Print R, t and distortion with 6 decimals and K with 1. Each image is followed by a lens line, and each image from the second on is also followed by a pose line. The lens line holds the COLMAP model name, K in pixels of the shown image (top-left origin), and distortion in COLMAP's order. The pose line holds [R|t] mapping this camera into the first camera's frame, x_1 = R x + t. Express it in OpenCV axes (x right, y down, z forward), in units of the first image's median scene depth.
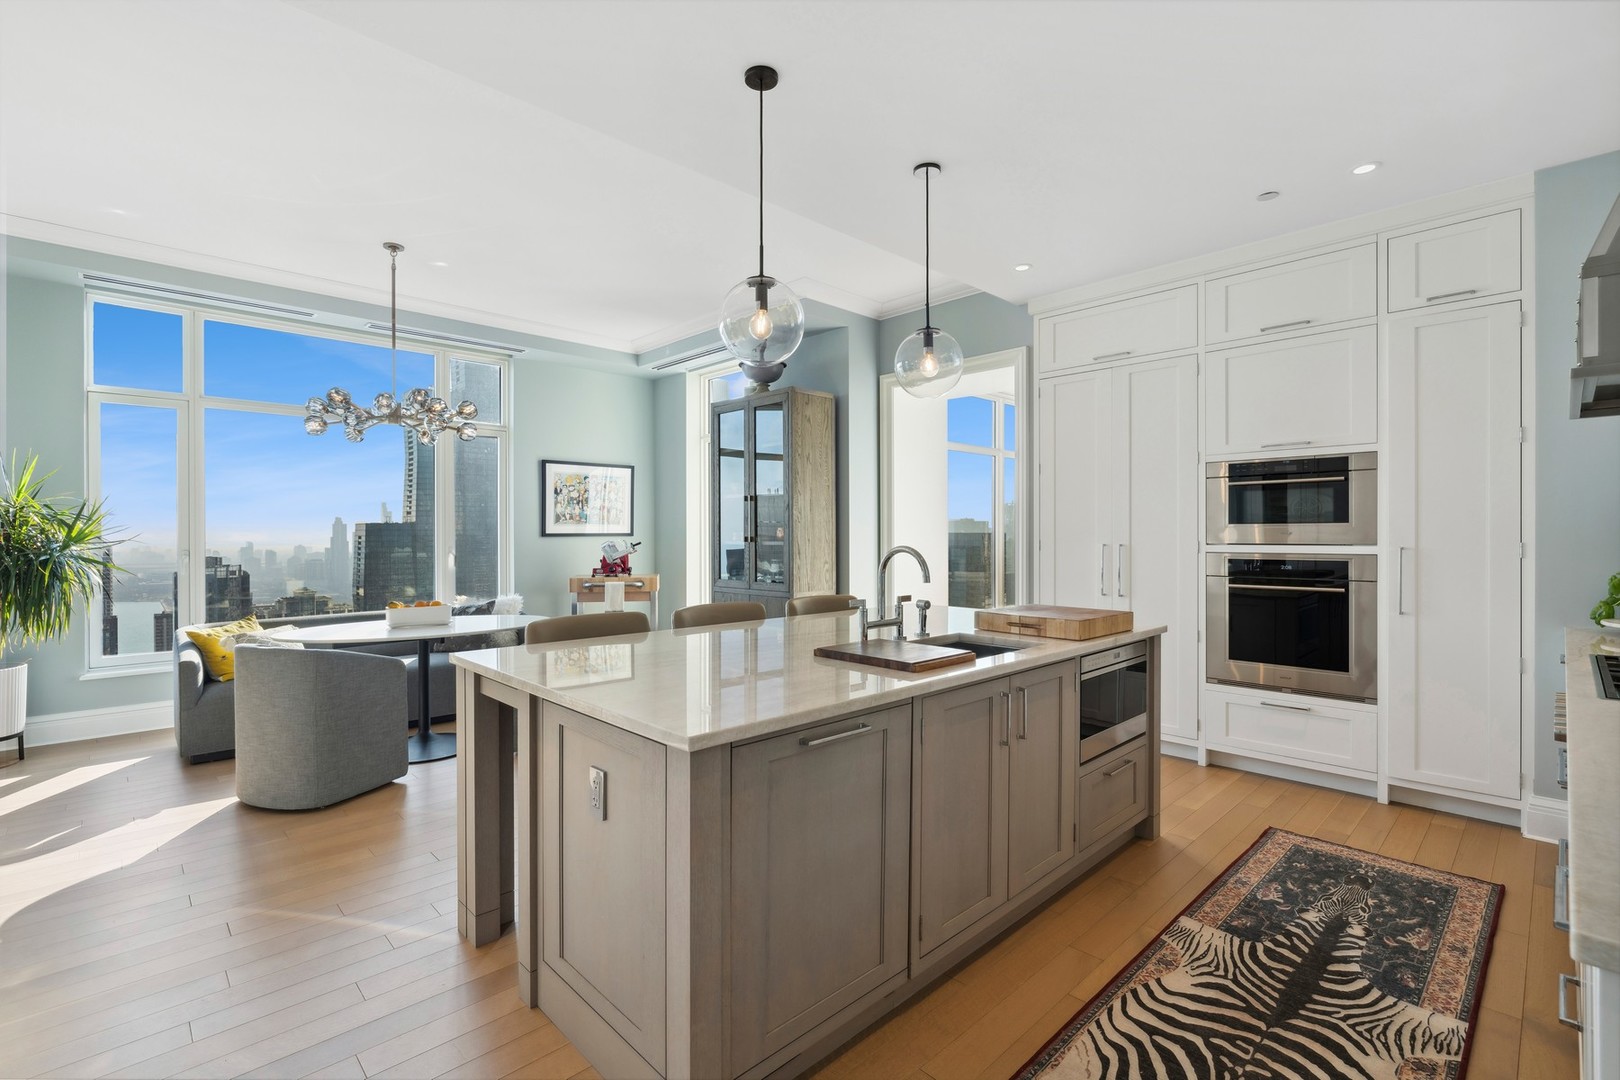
lens RADIAL K [[762.4, 0, 799.4], [0, 762.4, 528.7], [0, 0, 1]] dist [0.001580, -0.003666]
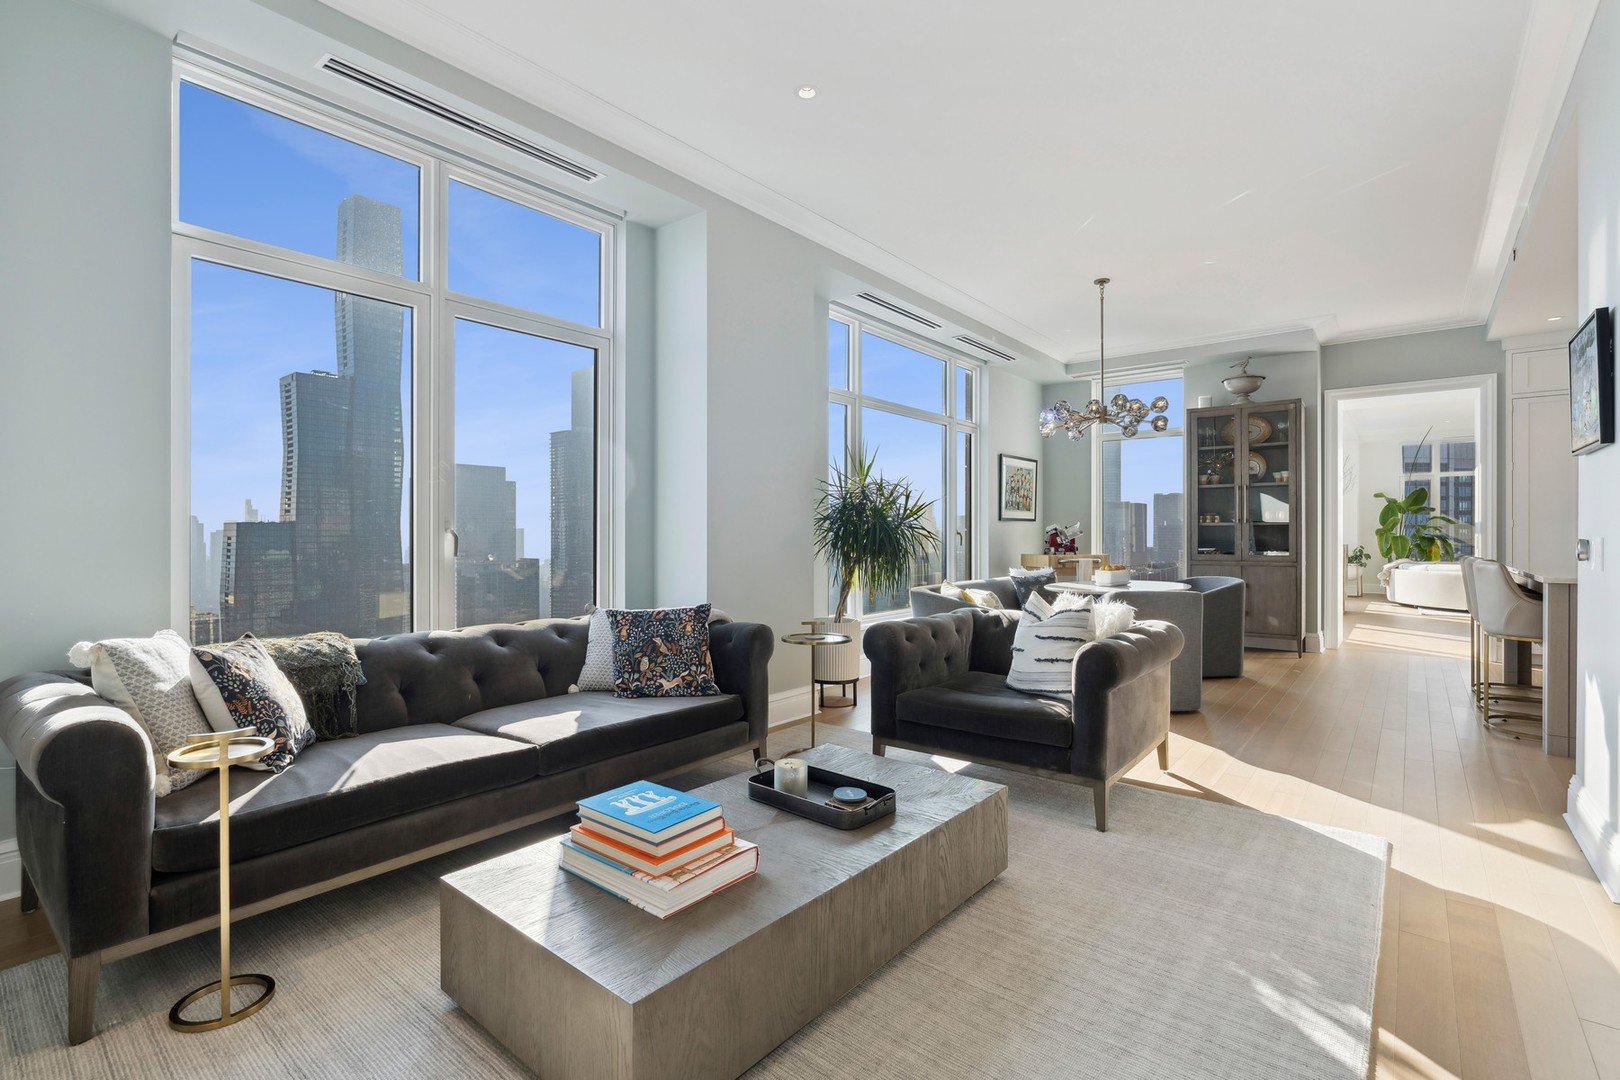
lens RADIAL K [[762.4, 0, 781.5], [0, 762.4, 533.2], [0, 0, 1]] dist [0.001580, -0.003666]
pose [[0.991025, 0.001574, 0.133665, -1.473744], [-0.002247, 0.999986, 0.004883, 0.044953], [-0.133656, -0.005139, 0.991015, -0.191877]]
